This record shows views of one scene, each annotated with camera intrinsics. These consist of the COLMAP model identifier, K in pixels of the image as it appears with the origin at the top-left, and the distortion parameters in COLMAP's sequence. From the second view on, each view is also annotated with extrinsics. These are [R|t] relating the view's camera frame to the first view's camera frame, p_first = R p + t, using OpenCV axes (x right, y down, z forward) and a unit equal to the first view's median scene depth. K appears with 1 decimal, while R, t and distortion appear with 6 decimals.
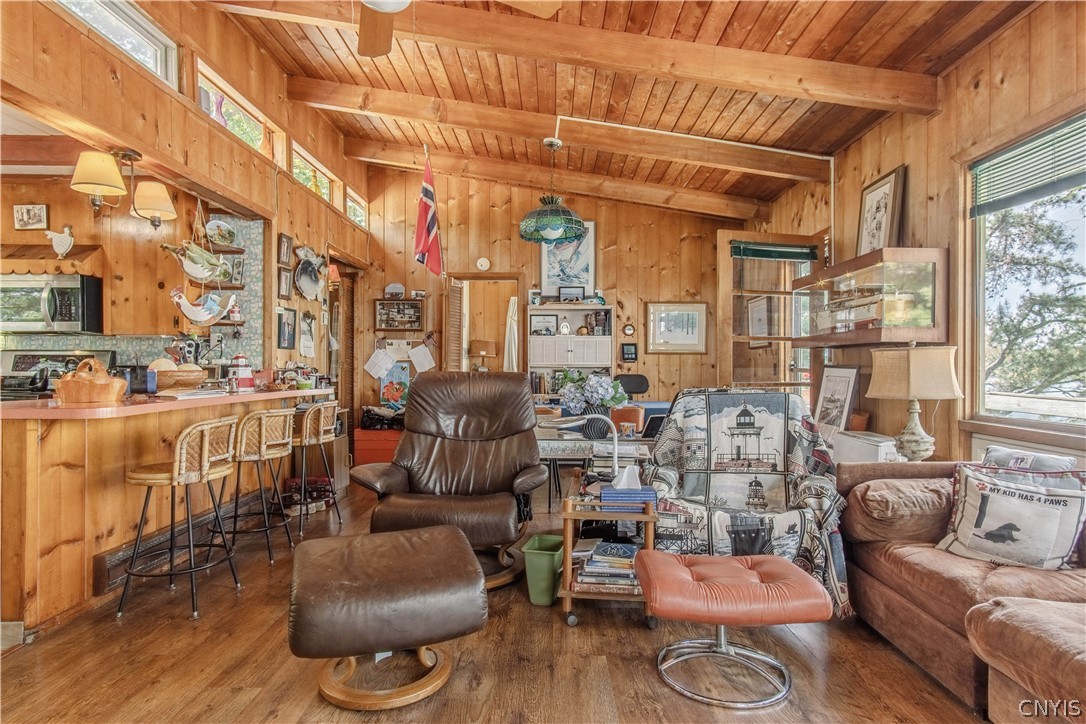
lens RADIAL K [[581.6, 0, 542.6], [0, 581.6, 369.7], [0, 0, 1]] dist [-0.001250, 0.002542]
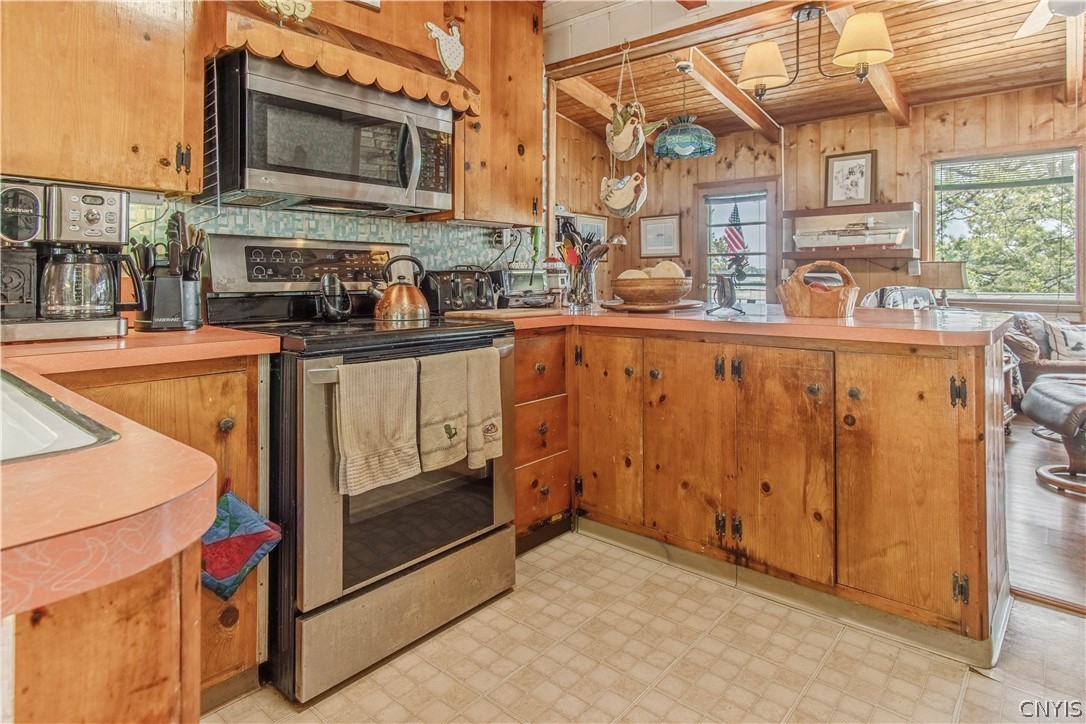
lens RADIAL K [[607.9, 0, 539.5], [0, 607.9, 269.4], [0, 0, 1]] dist [0.009147, -0.000335]
pose [[0.647858, 0.002524, 0.761757, -1.343233], [0.006314, 0.999942, -0.008684, -0.002851], [-0.761735, 0.010436, 0.647805, 0.615276]]
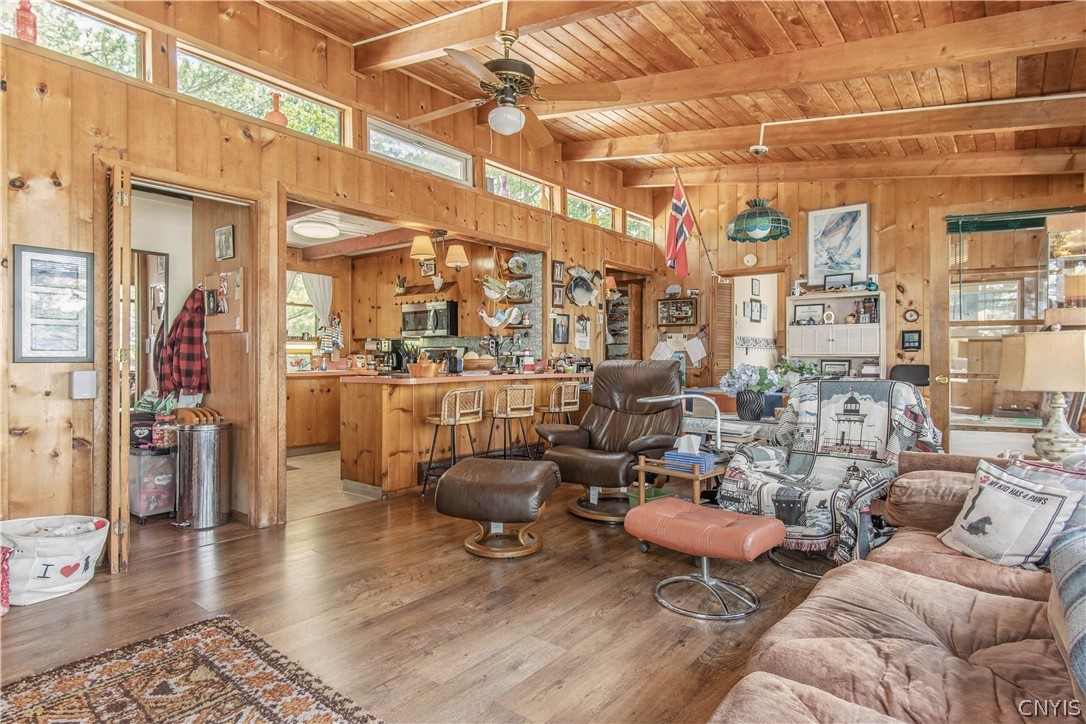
lens RADIAL K [[581.6, 0, 545.1], [0, 581.6, 356.0], [0, 0, 1]] dist [-0.001250, 0.002542]
pose [[0.785293, -0.003331, -0.619116, 0.485596], [-0.001931, 0.999967, -0.007830, 0.004700], [0.619122, 0.007345, 0.785261, -0.122568]]
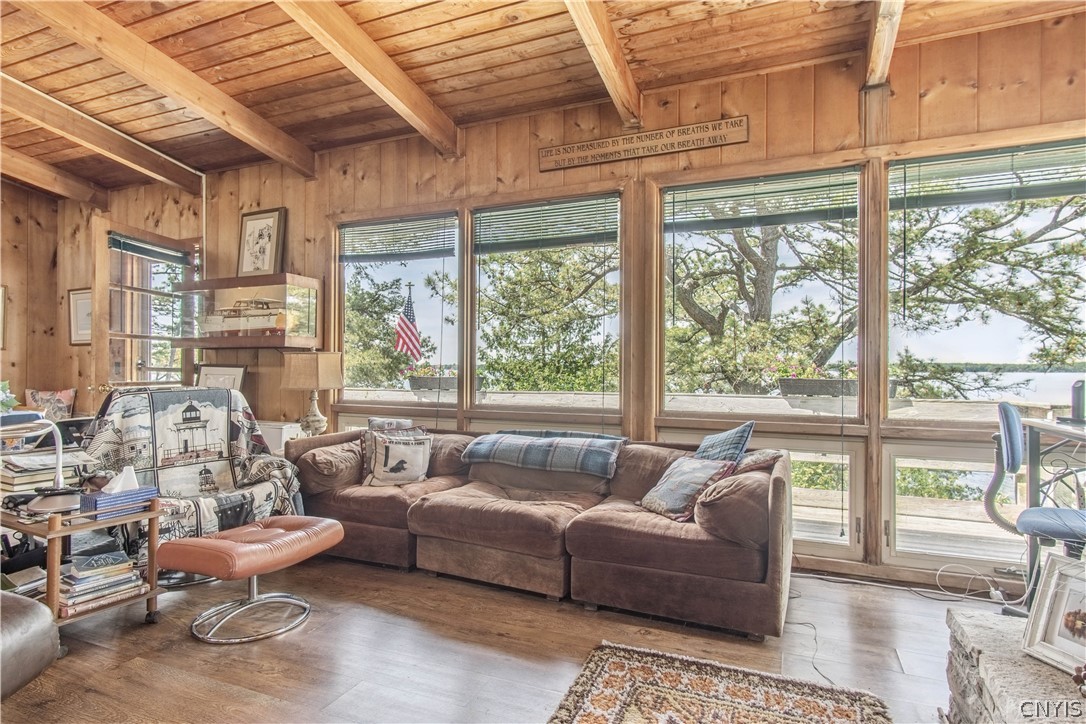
lens RADIAL K [[581.6, 0, 547.6], [0, 581.6, 366.7], [0, 0, 1]] dist [-0.001250, 0.002542]
pose [[0.375937, 0.004606, 0.926634, -0.345551], [0.000493, 0.999987, -0.005170, 0.002941], [-0.926645, 0.002401, 0.375930, -0.010291]]
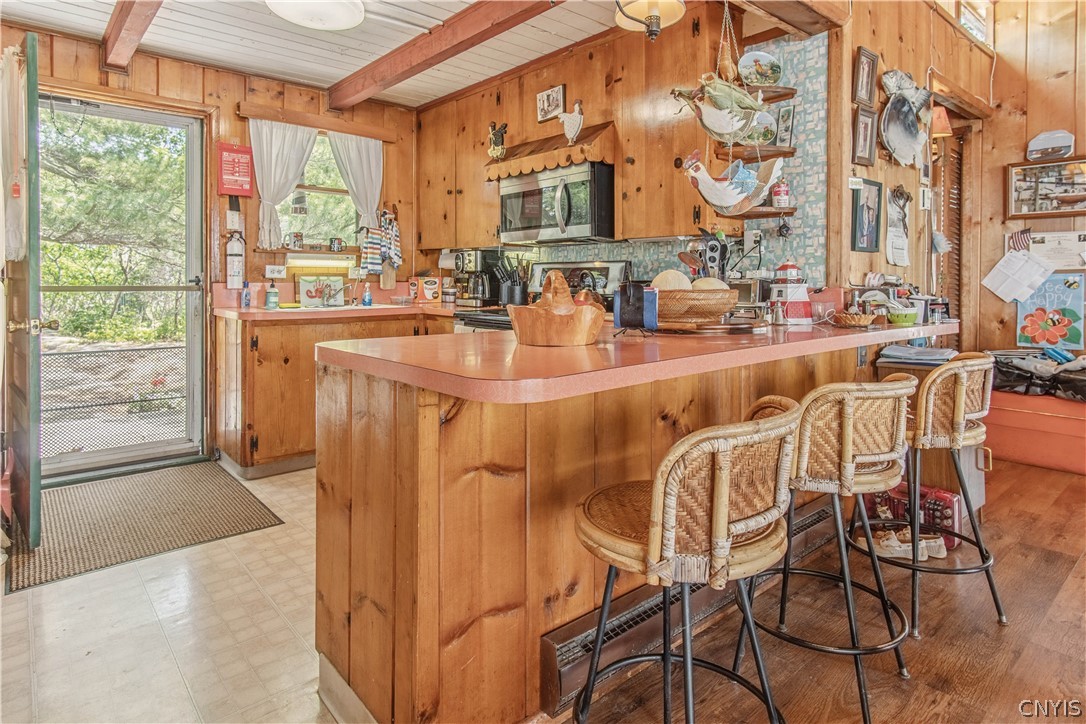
lens RADIAL K [[607.9, 0, 548.8], [0, 607.9, 279.7], [0, 0, 1]] dist [0.009147, -0.000335]
pose [[0.668670, -0.000839, -0.743559, -0.261145], [-0.003157, 0.999987, -0.003967, -0.005668], [0.743553, 0.005000, 0.668659, 0.472369]]
